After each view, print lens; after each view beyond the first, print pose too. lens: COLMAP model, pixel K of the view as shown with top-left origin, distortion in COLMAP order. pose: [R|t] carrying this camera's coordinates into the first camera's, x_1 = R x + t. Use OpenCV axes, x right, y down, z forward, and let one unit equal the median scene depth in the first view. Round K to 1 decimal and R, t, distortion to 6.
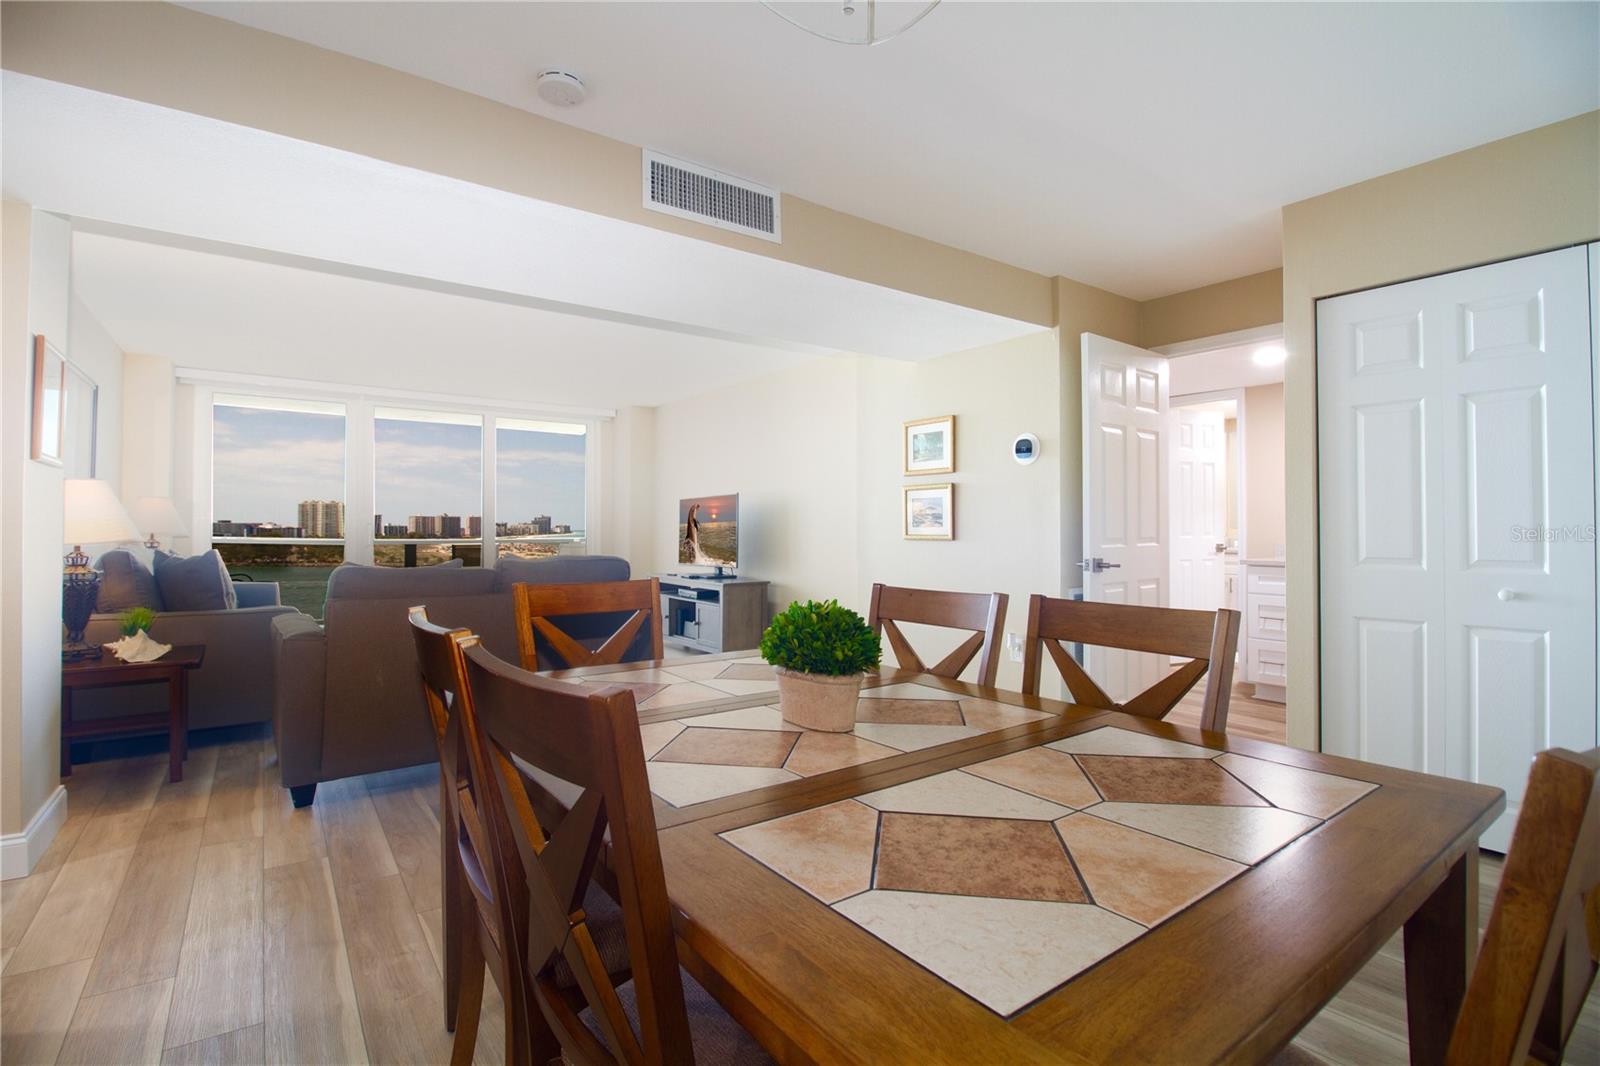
lens RADIAL K [[741.2, 0, 799.2], [0, 741.2, 524.2], [0, 0, 1]] dist [-0.011381, -0.009046]
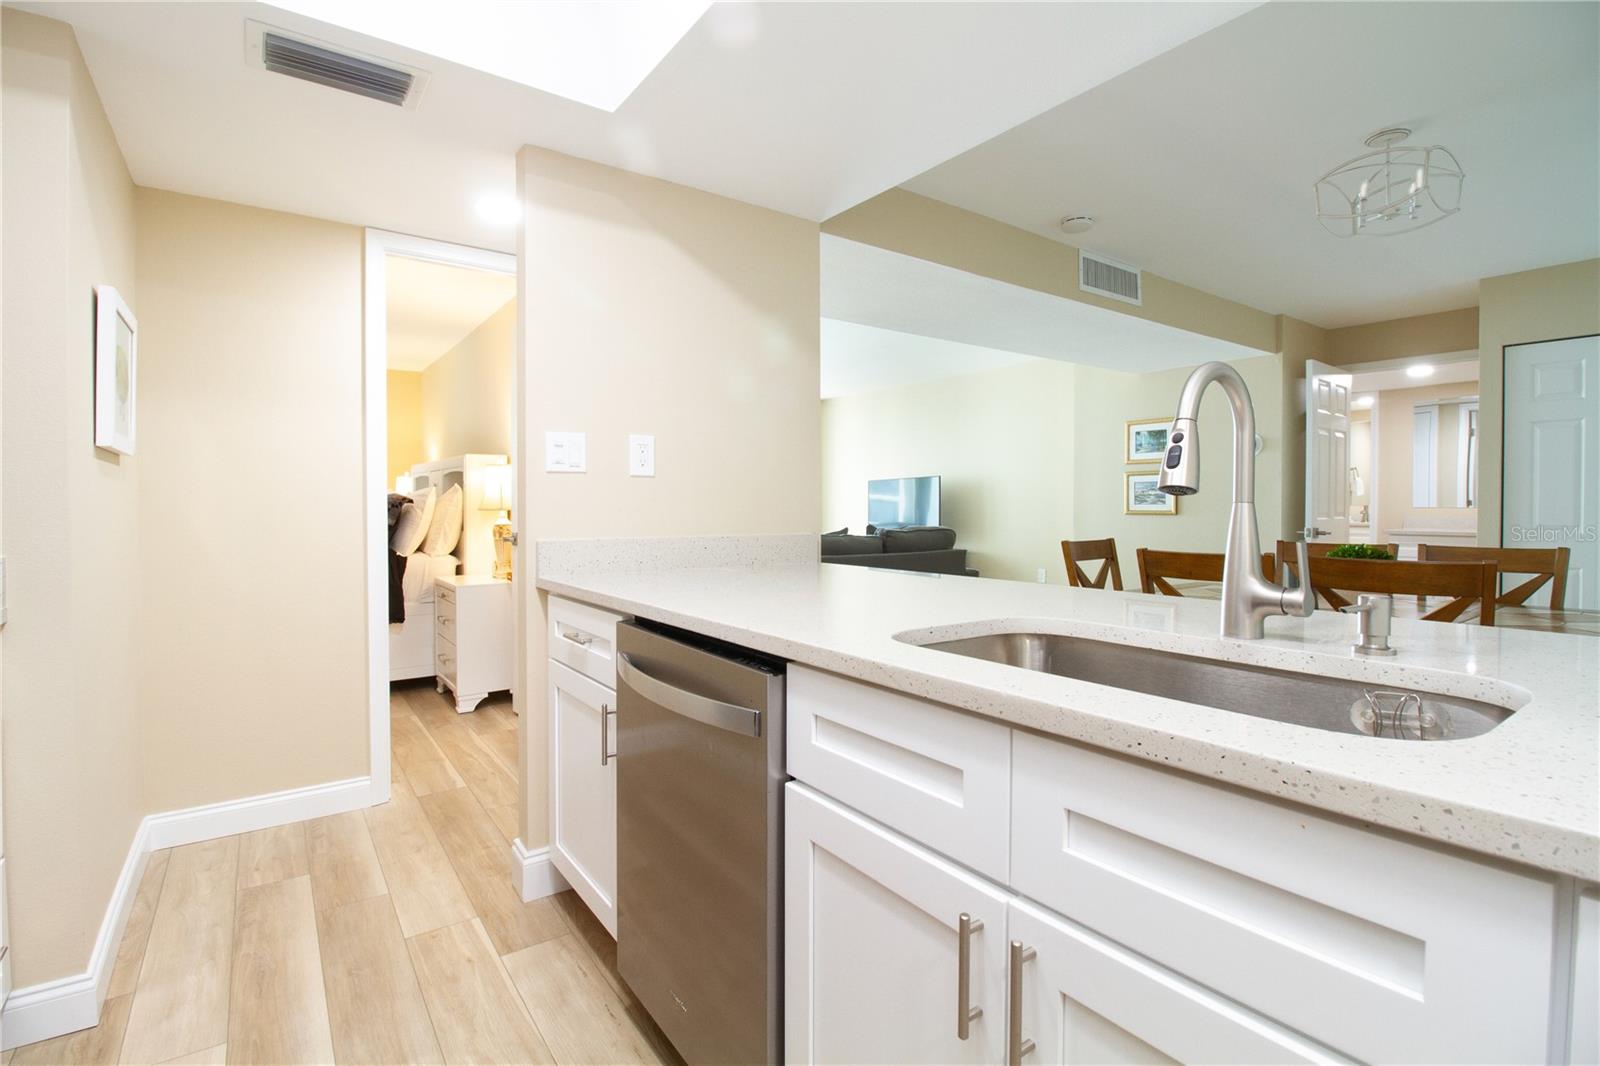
lens RADIAL K [[741.2, 0, 799.2], [0, 741.2, 524.2], [0, 0, 1]] dist [-0.011381, -0.009046]
pose [[0.999986, 0.000415, -0.005245, -0.642507], [-0.000246, 0.999481, 0.032228, -0.004500], [0.005256, -0.032226, 0.999467, -0.419308]]
